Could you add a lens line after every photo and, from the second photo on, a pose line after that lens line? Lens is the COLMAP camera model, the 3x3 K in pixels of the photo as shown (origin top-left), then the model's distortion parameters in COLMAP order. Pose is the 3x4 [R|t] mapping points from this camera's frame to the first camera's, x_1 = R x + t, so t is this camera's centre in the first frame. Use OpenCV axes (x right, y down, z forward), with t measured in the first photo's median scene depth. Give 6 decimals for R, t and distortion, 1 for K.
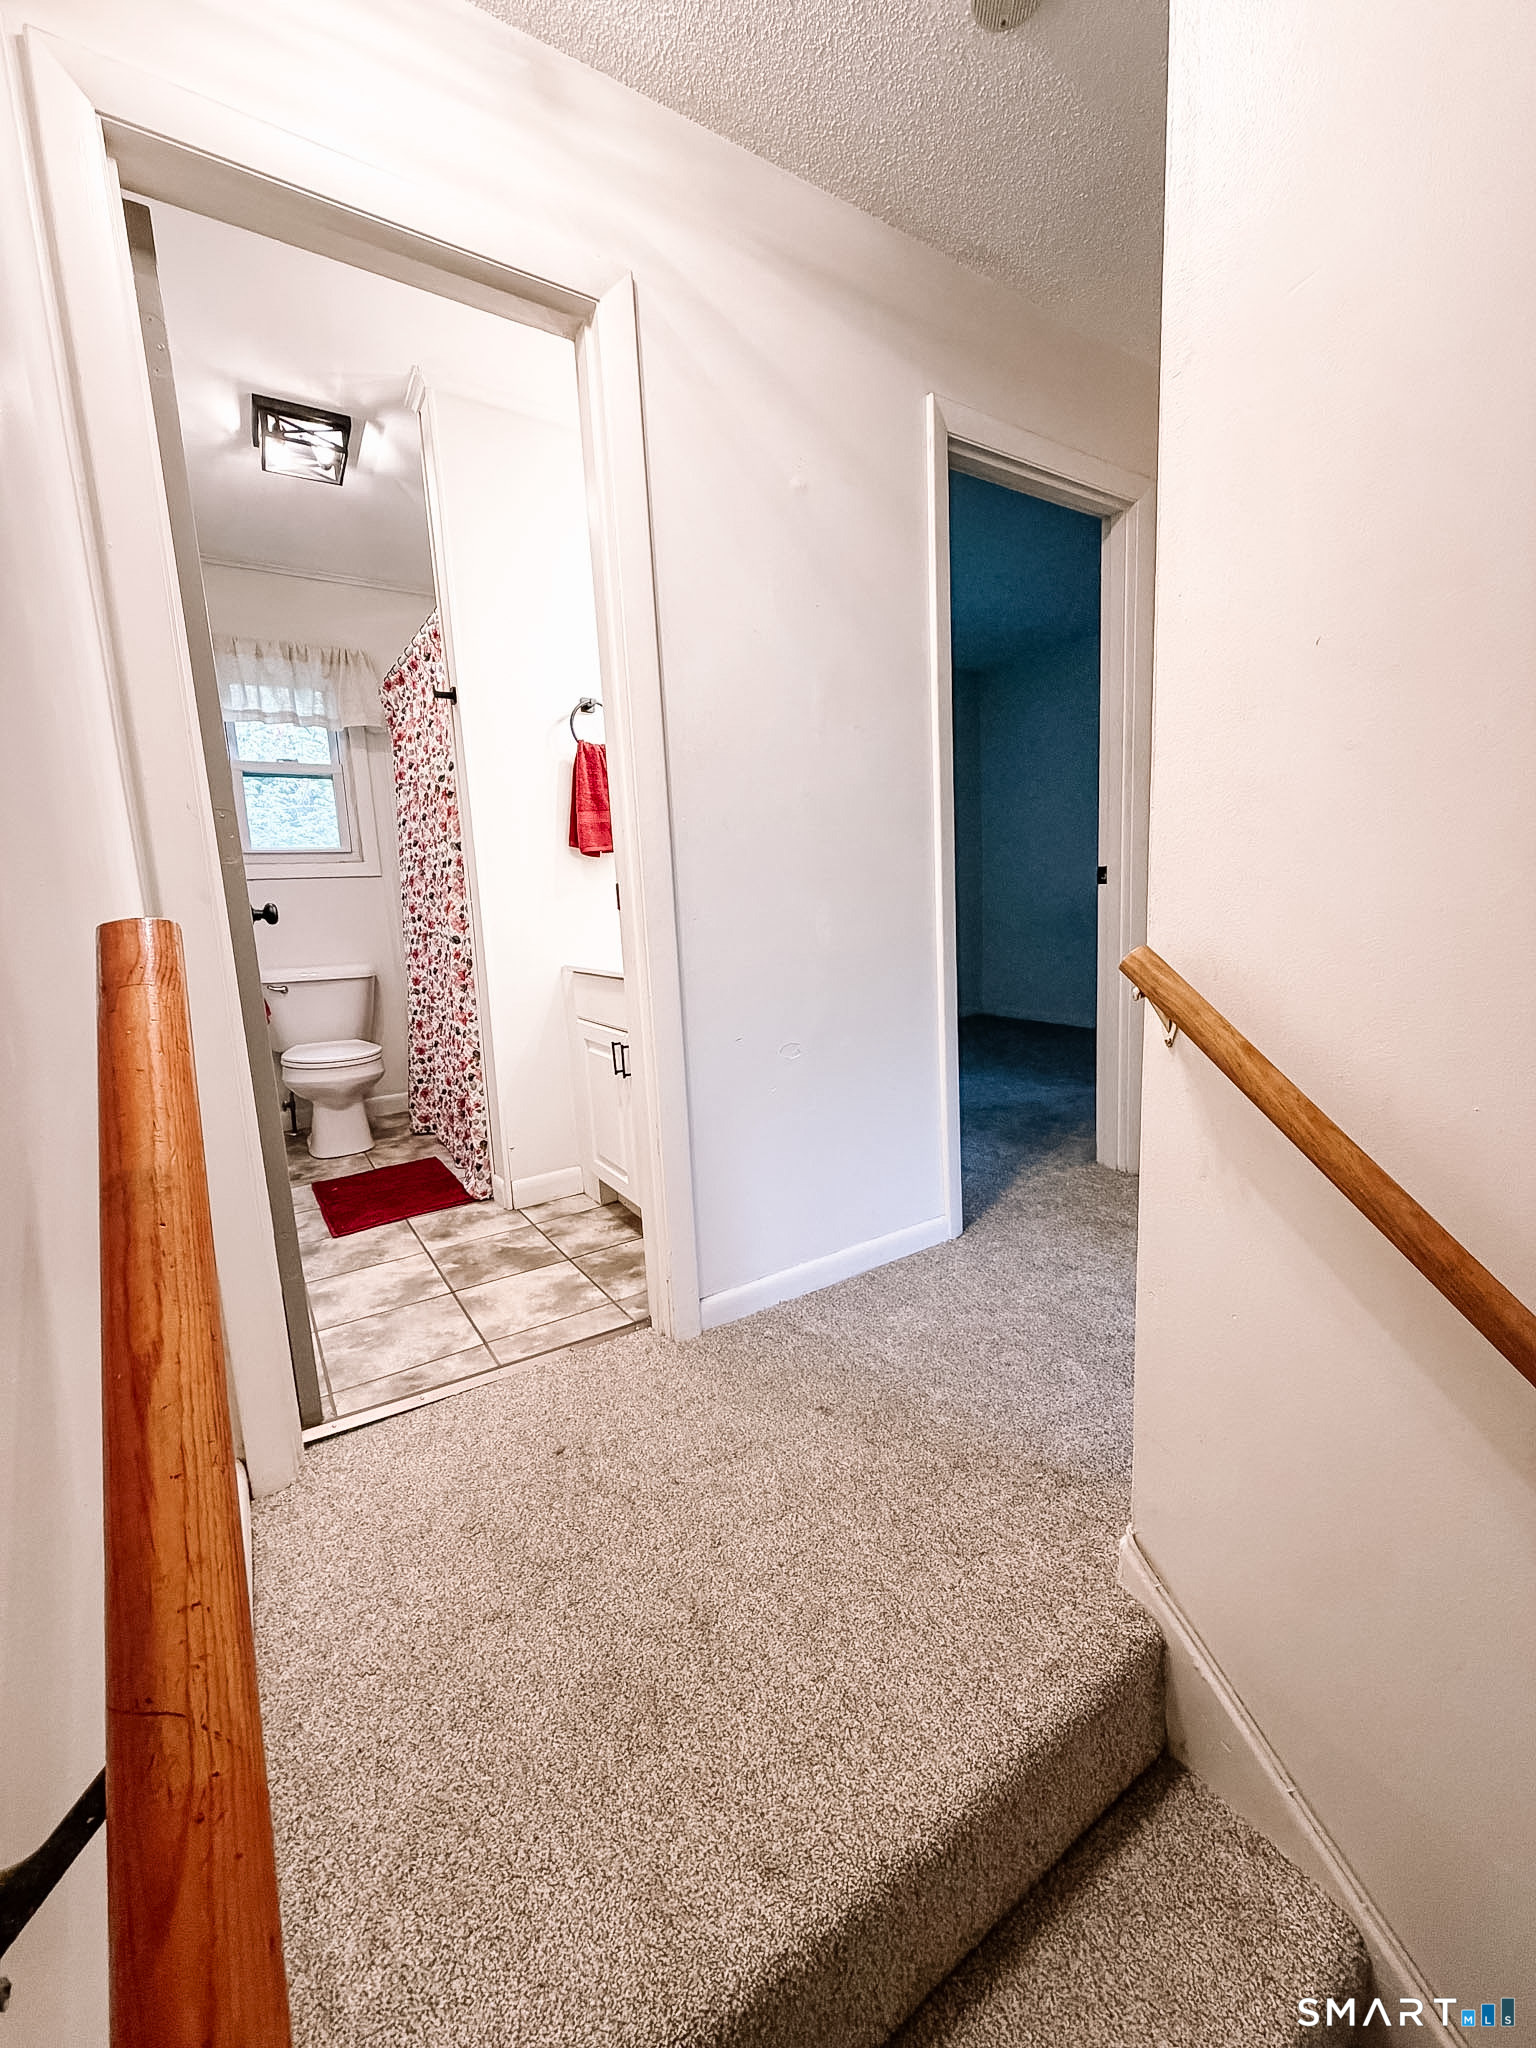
lens RADIAL K [[815.2, 0, 768.9], [0, 815.2, 1017.7], [0, 0, 1]] dist [-0.000027, 0.000005]
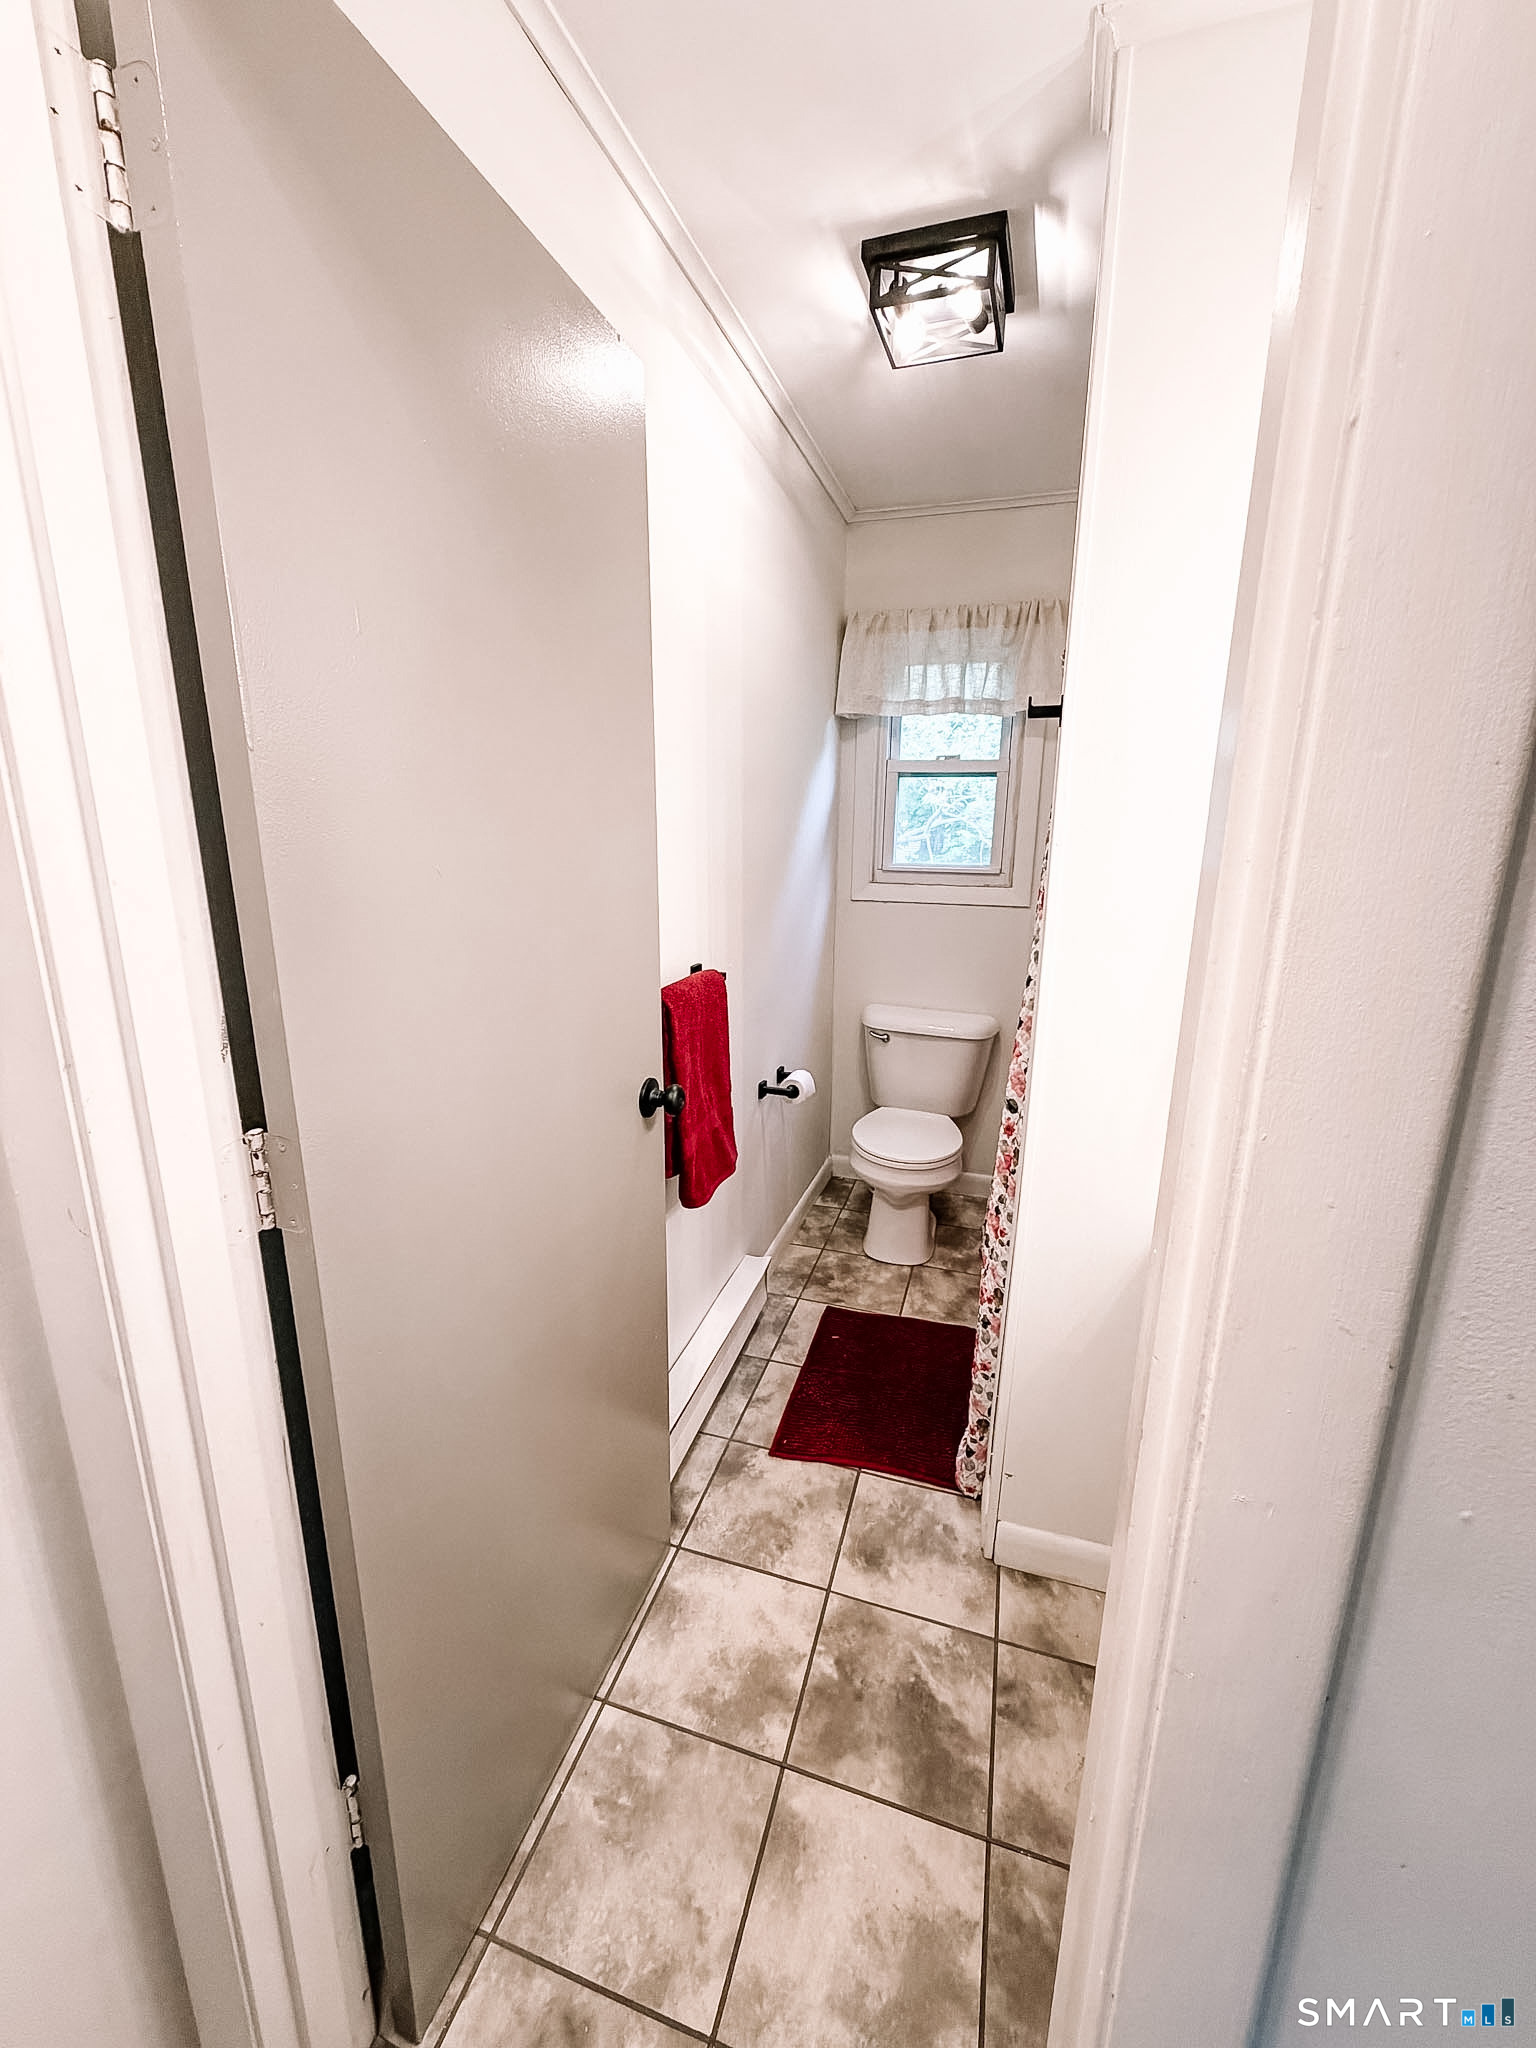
lens RADIAL K [[815.2, 0, 768.9], [0, 815.2, 1017.7], [0, 0, 1]] dist [-0.000027, 0.000005]
pose [[0.627455, 0.234905, -0.742374, -0.059926], [-0.155900, 0.972003, 0.175798, -0.247400], [0.762886, 0.005430, 0.646510, 0.477217]]
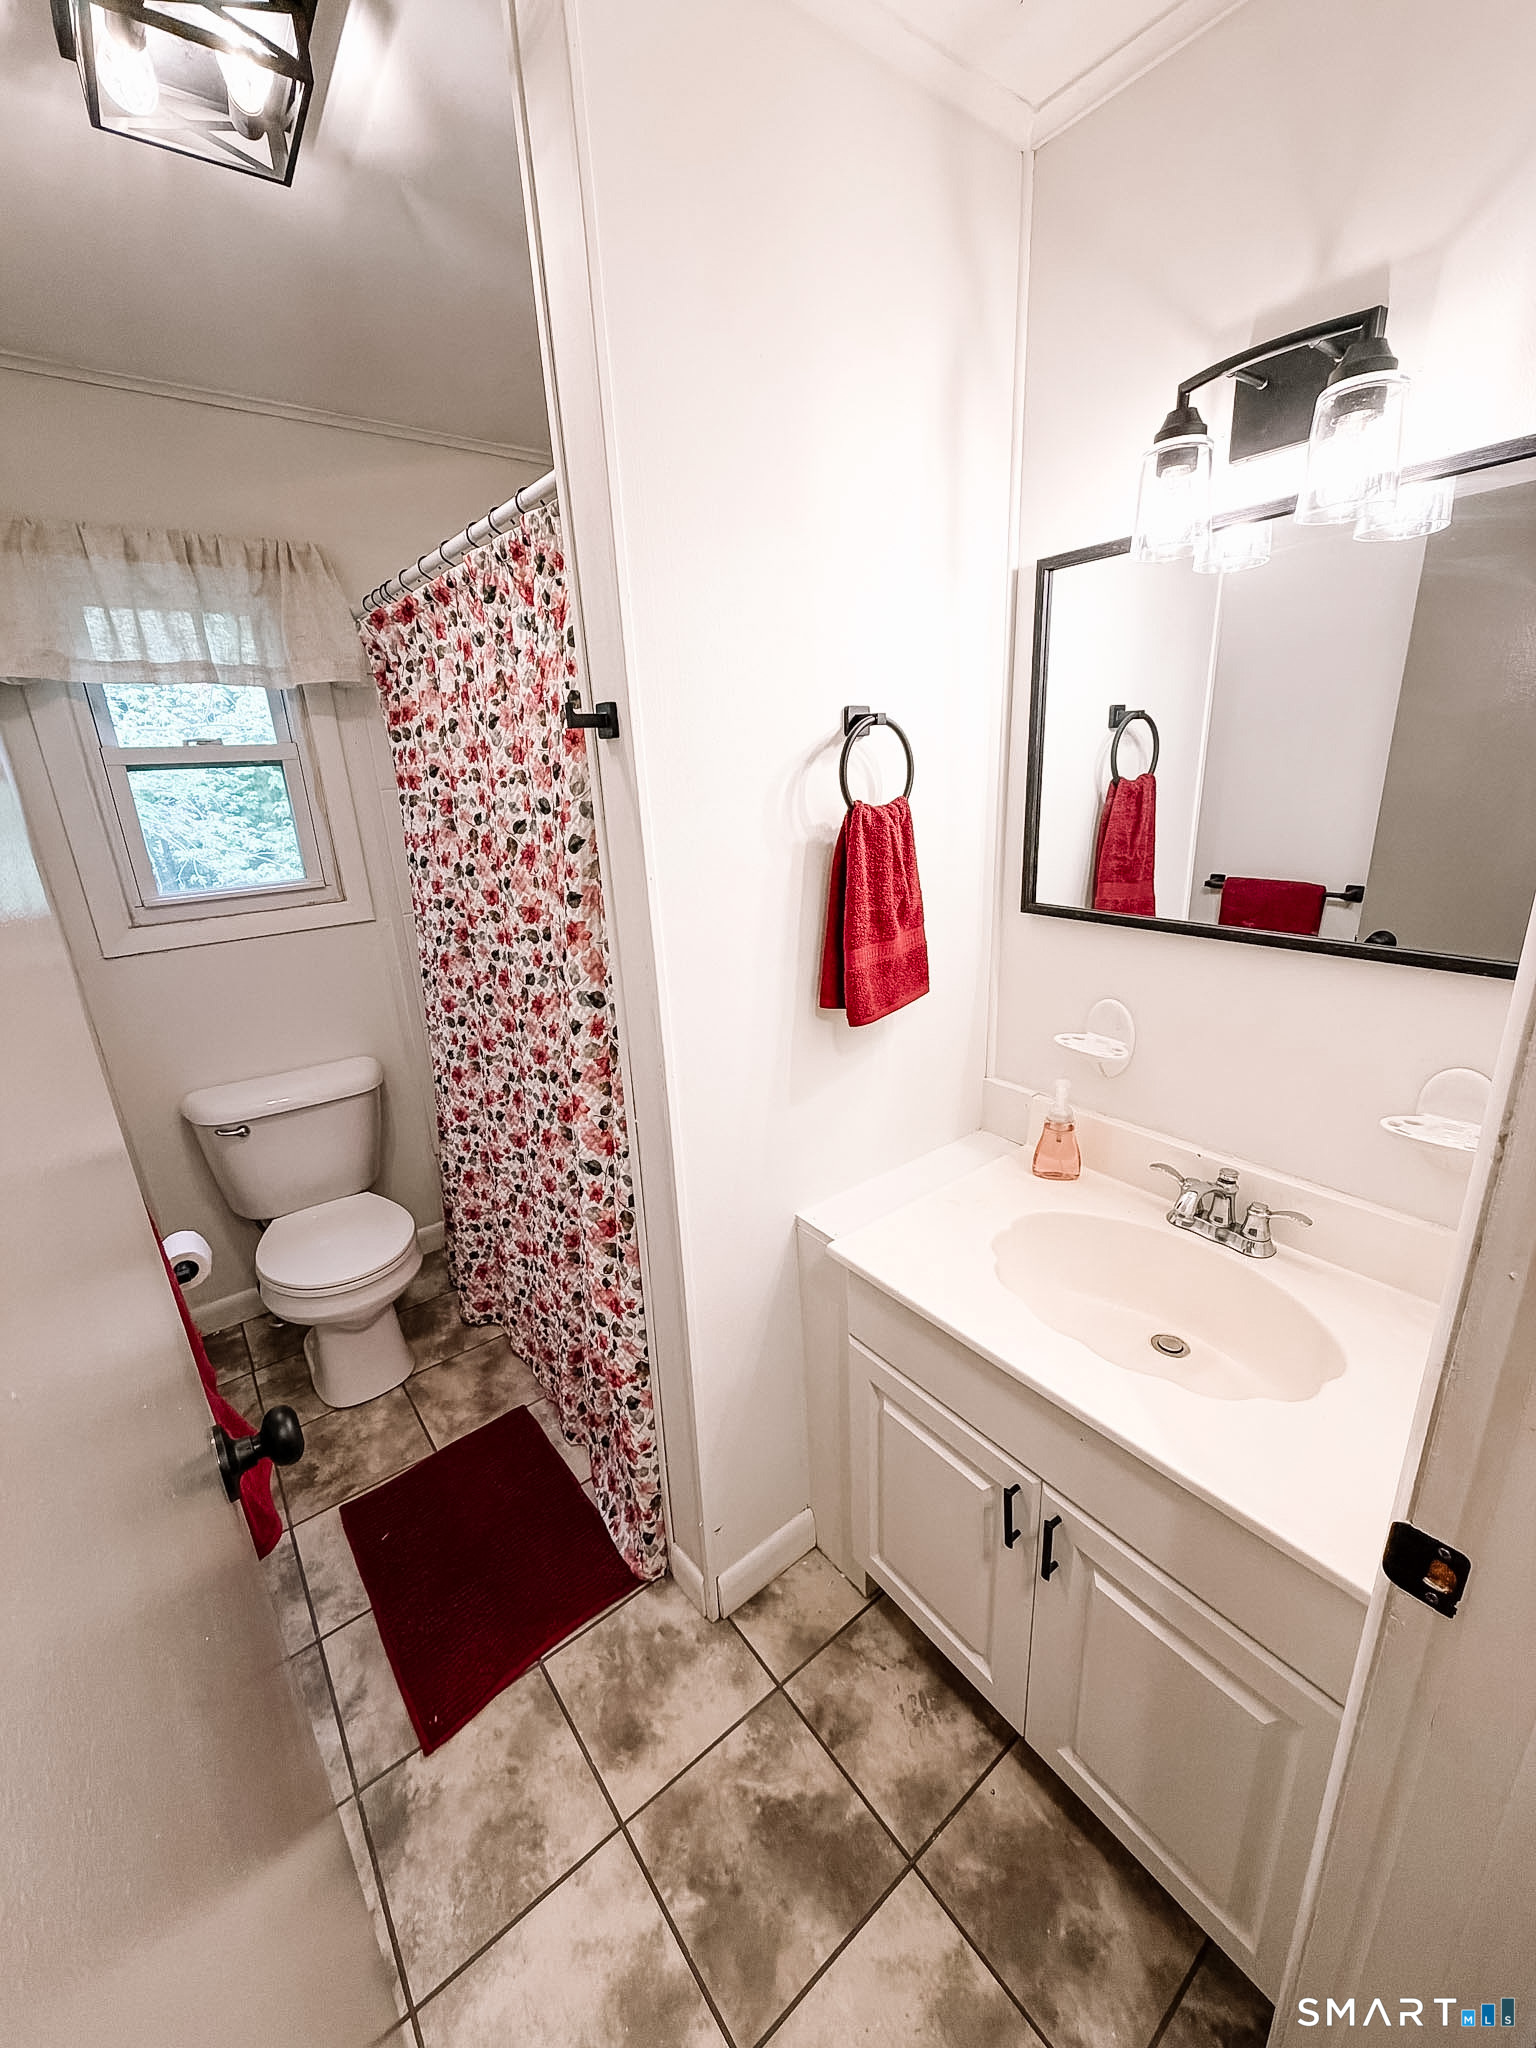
lens RADIAL K [[815.2, 0, 769.3], [0, 815.2, 1017.5], [0, 0, 1]] dist [-0.000027, 0.000005]
pose [[0.997263, -0.021021, 0.070886, -0.314216], [0.009784, 0.987821, 0.155284, -0.284349], [-0.073287, -0.154166, 0.985323, 0.493285]]
